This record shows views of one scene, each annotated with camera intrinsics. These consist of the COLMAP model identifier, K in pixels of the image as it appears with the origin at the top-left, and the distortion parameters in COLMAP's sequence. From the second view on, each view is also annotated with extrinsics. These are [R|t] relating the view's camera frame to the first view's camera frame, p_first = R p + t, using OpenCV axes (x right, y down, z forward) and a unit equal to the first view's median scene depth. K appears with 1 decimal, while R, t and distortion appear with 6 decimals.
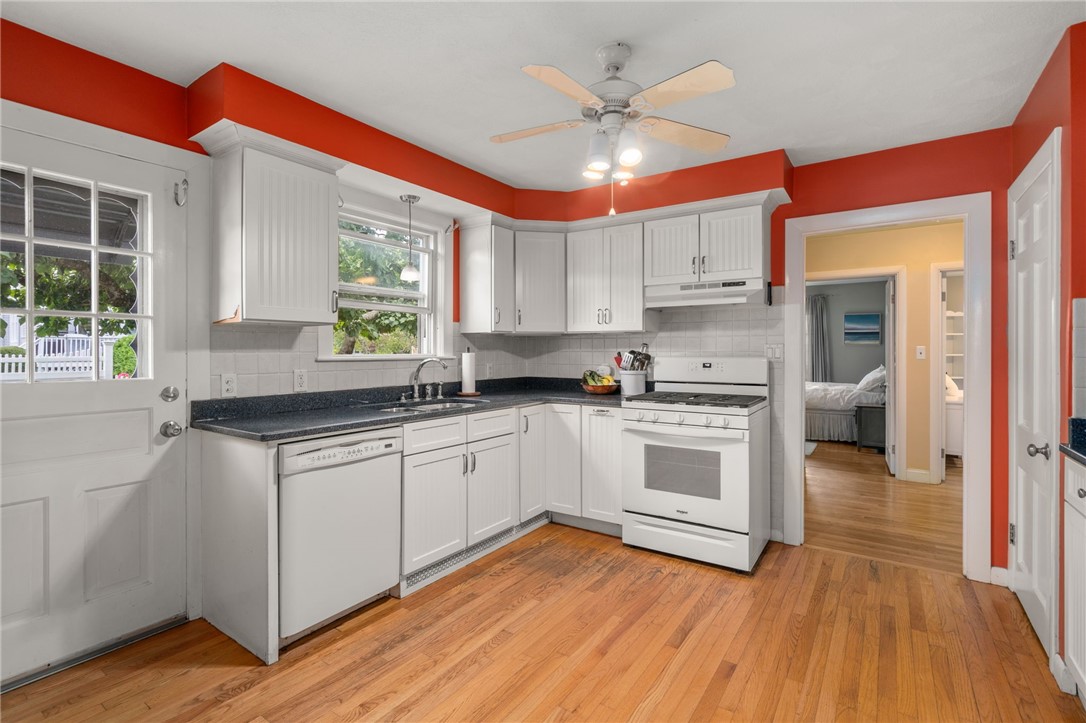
lens RADIAL K [[504.2, 0, 543.6], [0, 504.2, 351.7], [0, 0, 1]] dist [0.000548, -0.000356]
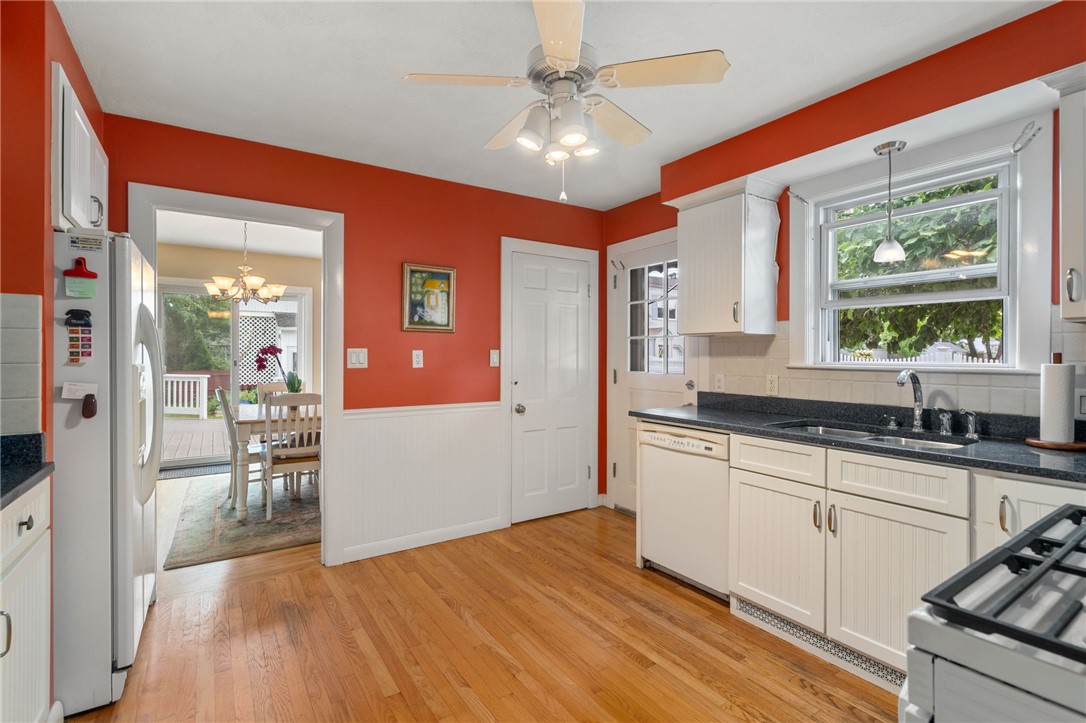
lens RADIAL K [[504.2, 0, 542.0], [0, 504.2, 359.6], [0, 0, 1]] dist [0.000548, -0.000356]
pose [[-0.374661, 0.005437, -0.927146, 0.720698], [-0.007553, 0.999932, 0.008916, -0.003421], [0.927131, 0.010343, -0.374594, 0.985086]]
